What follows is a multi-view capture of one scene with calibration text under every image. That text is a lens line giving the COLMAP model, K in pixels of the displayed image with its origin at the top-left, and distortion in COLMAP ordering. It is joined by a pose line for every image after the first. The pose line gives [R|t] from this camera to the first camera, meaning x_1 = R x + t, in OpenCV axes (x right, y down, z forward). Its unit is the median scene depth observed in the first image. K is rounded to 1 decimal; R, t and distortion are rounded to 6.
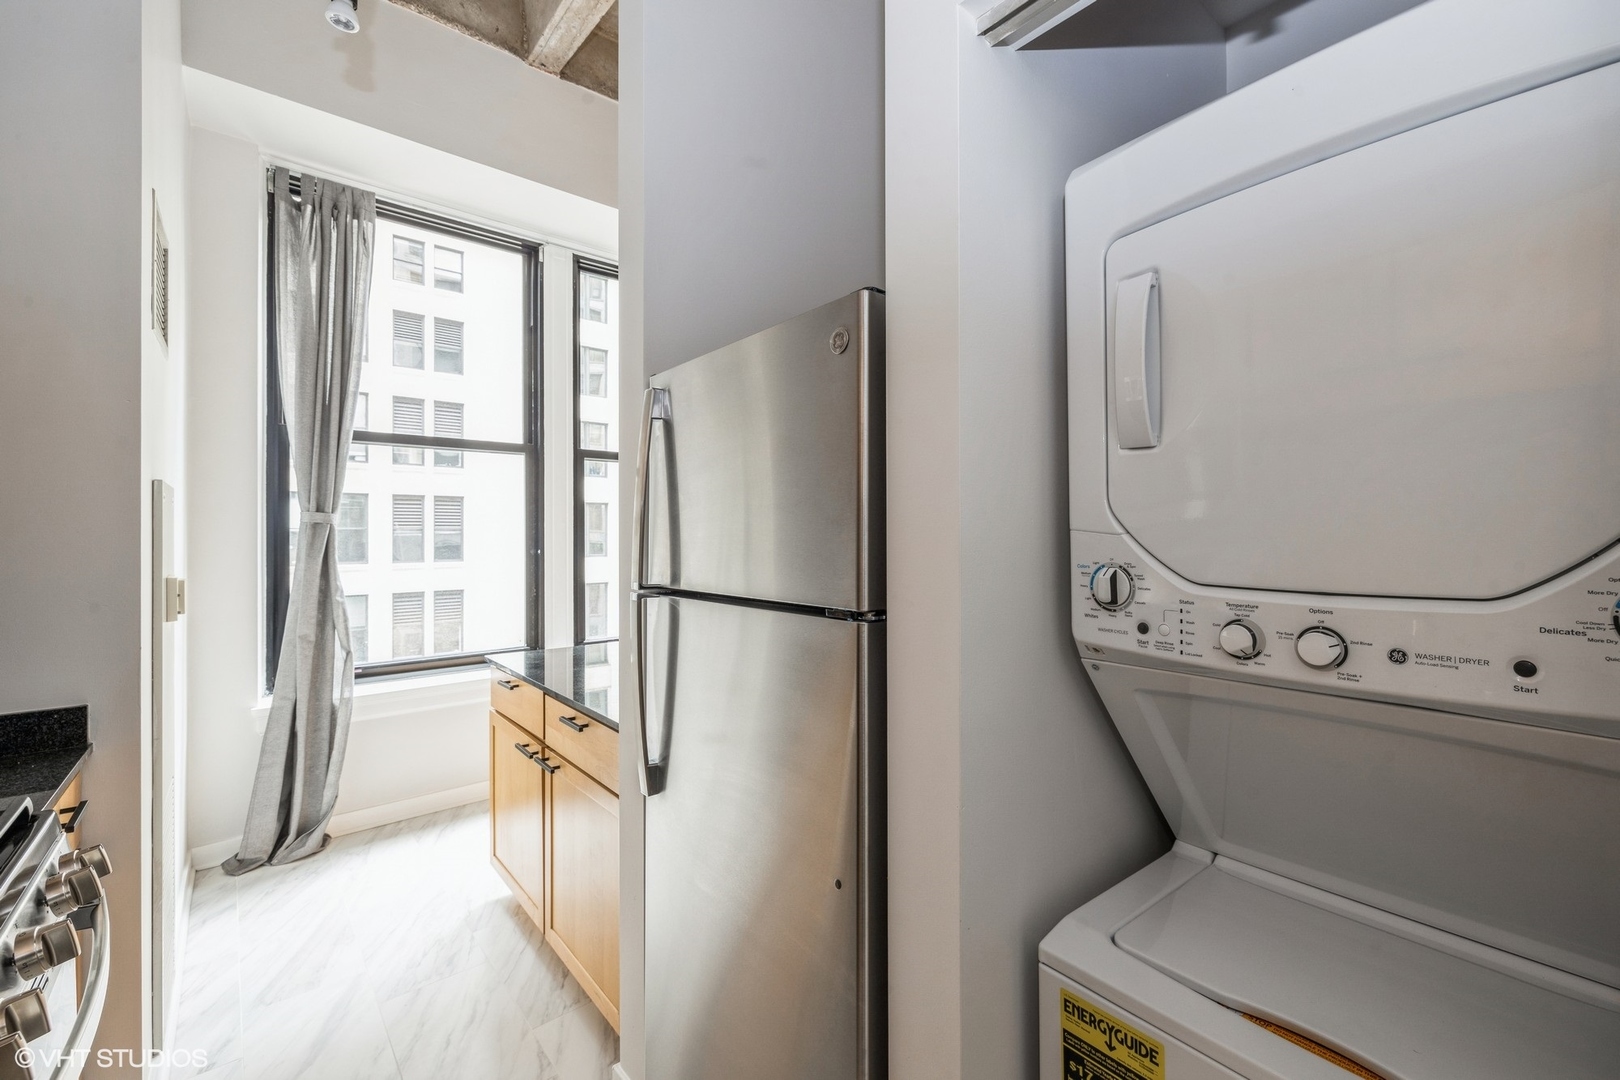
lens RADIAL K [[680.1, 0, 817.6], [0, 680.1, 542.8], [0, 0, 1]] dist [-0.001287, -0.000016]
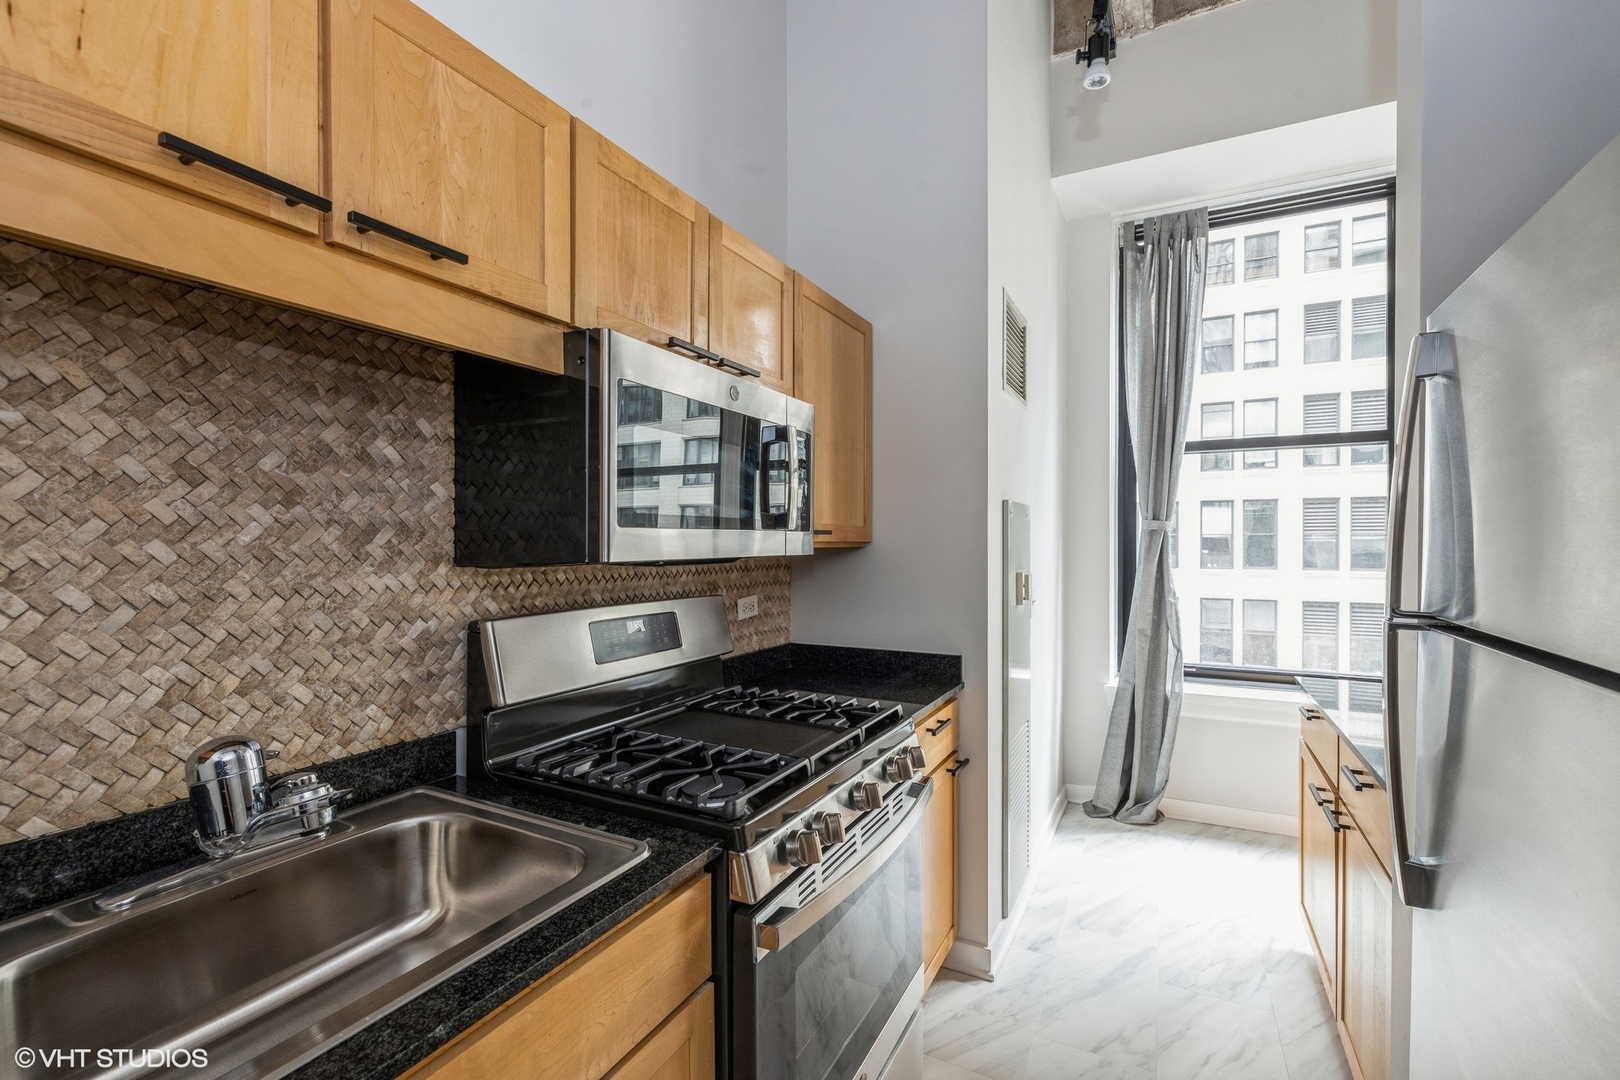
lens RADIAL K [[682.8, 0, 829.4], [0, 682.8, 556.6], [0, 0, 1]] dist [0.000113, 0.000073]
pose [[0.385460, 0.024346, -0.922403, 0.090060], [-0.013300, 0.999695, 0.020828, -0.001772], [0.922629, 0.004239, 0.385666, 0.080224]]
